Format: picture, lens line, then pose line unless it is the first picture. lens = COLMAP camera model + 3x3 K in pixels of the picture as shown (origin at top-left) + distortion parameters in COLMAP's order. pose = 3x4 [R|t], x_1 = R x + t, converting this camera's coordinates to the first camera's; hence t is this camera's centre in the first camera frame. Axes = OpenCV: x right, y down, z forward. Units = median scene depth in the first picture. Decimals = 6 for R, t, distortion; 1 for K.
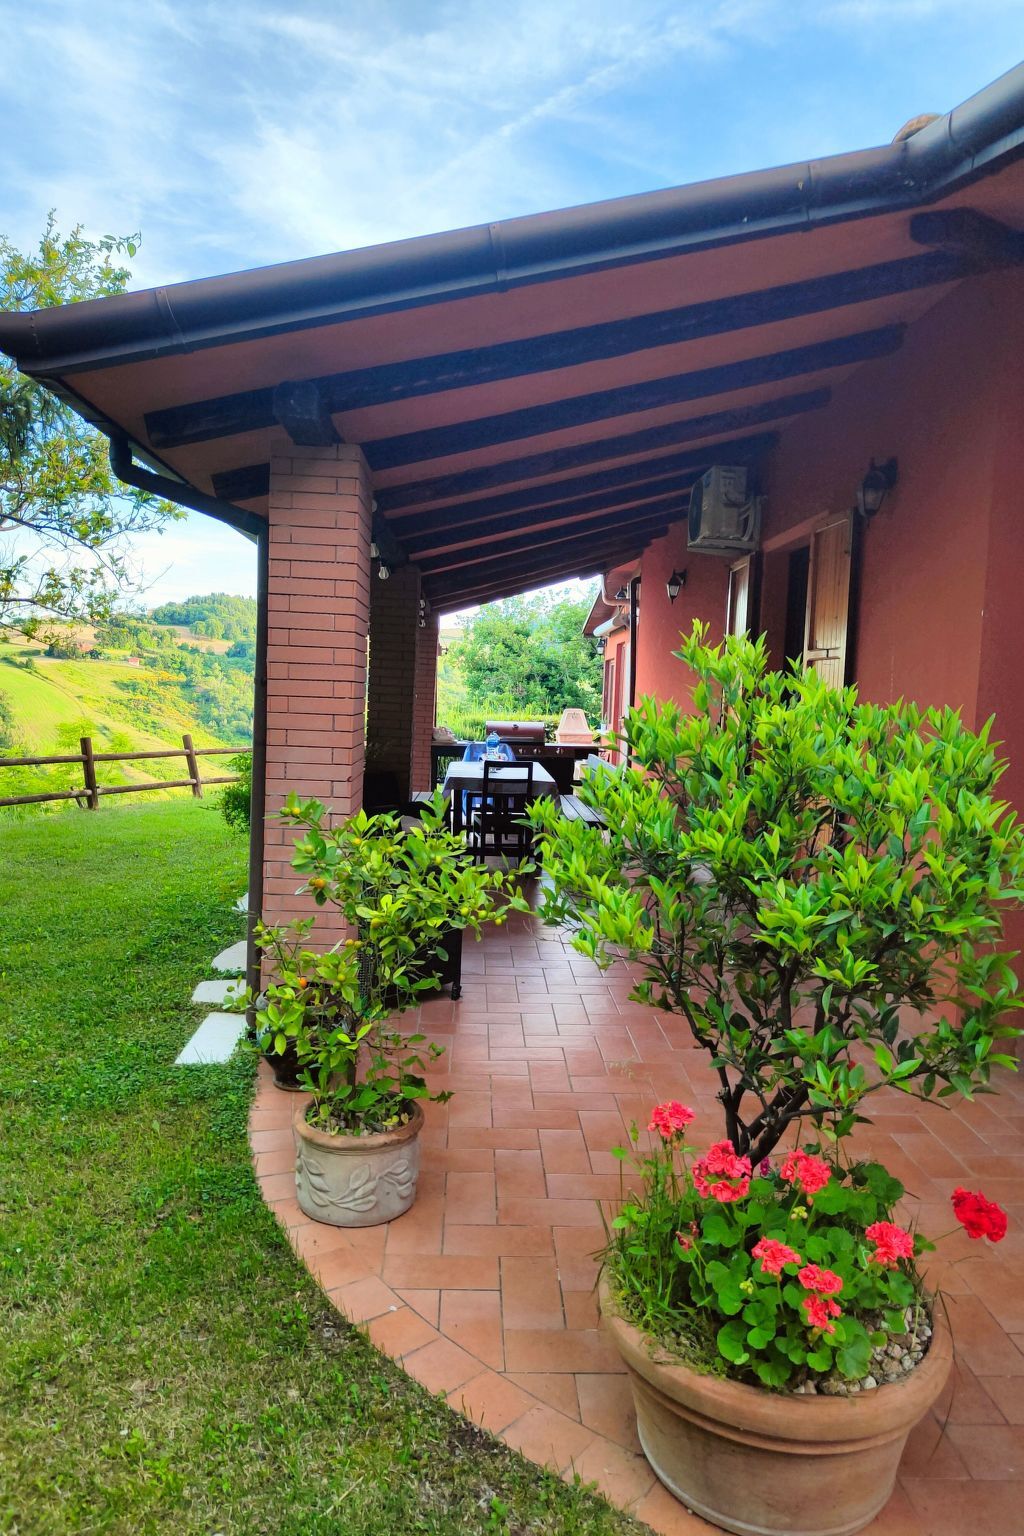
lens RADIAL K [[1053.1, 0, 518.0], [0, 1053.1, 767.9], [0, 0, 1]] dist [0.006502, 0.000322]
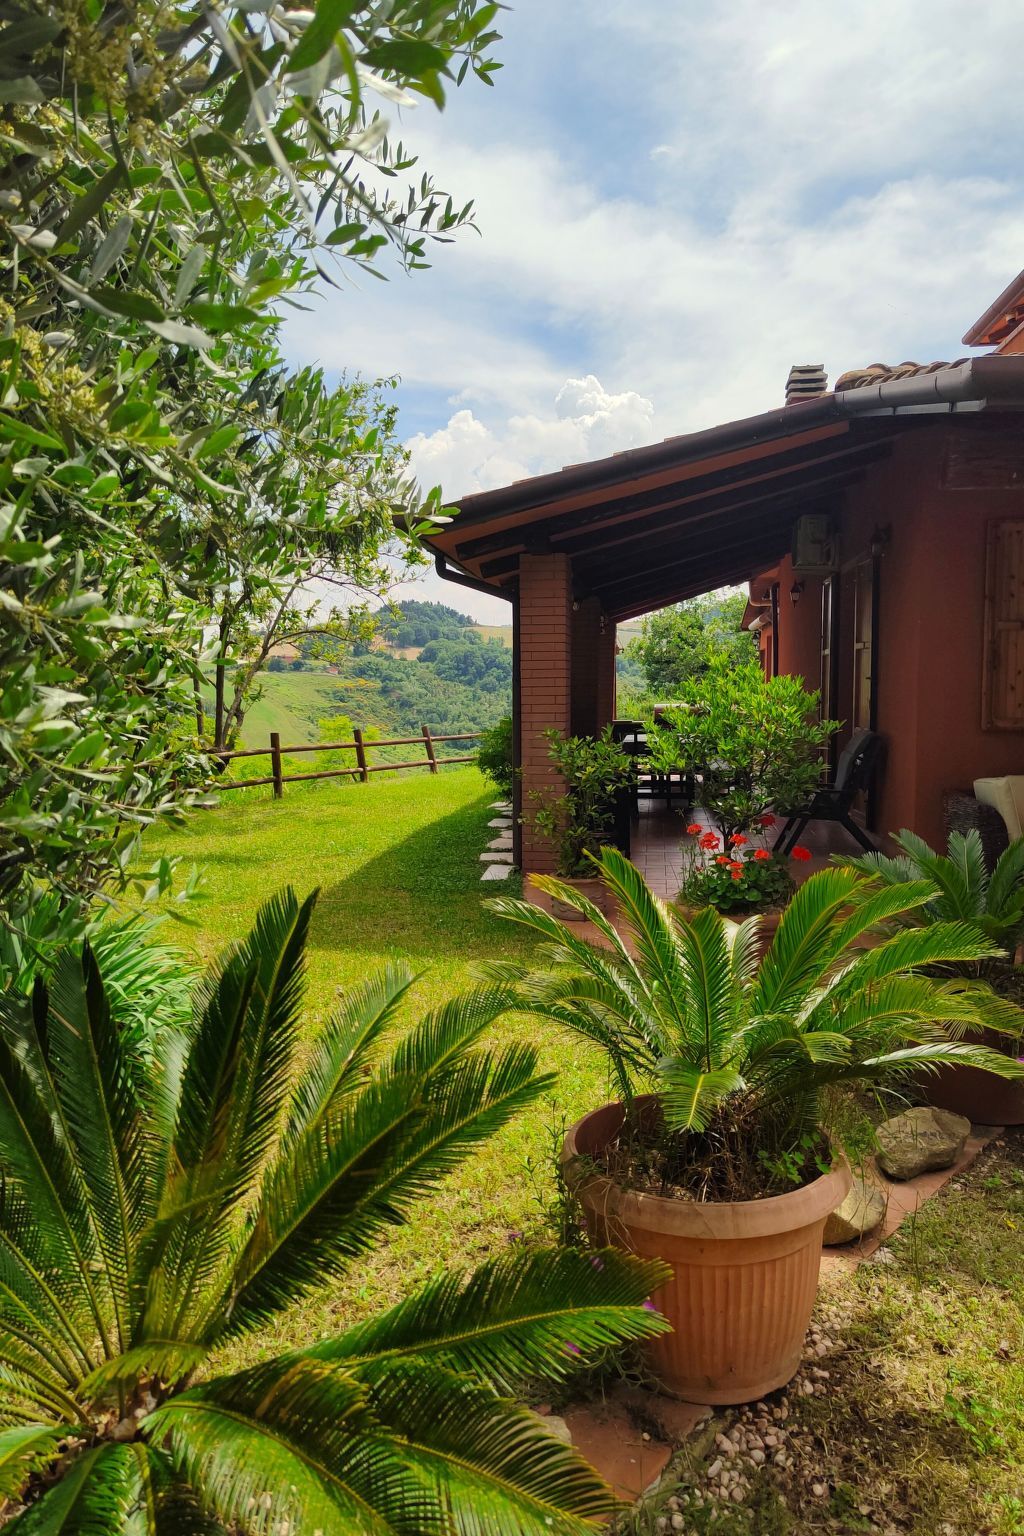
lens RADIAL K [[1053.1, 0, 518.0], [0, 1053.1, 767.9], [0, 0, 1]] dist [0.006502, 0.000322]
pose [[0.983224, -0.032257, -0.179526, 0.032973], [0.033144, 0.999449, 0.001945, 0.026272], [0.179365, -0.007862, 0.983751, -0.306384]]
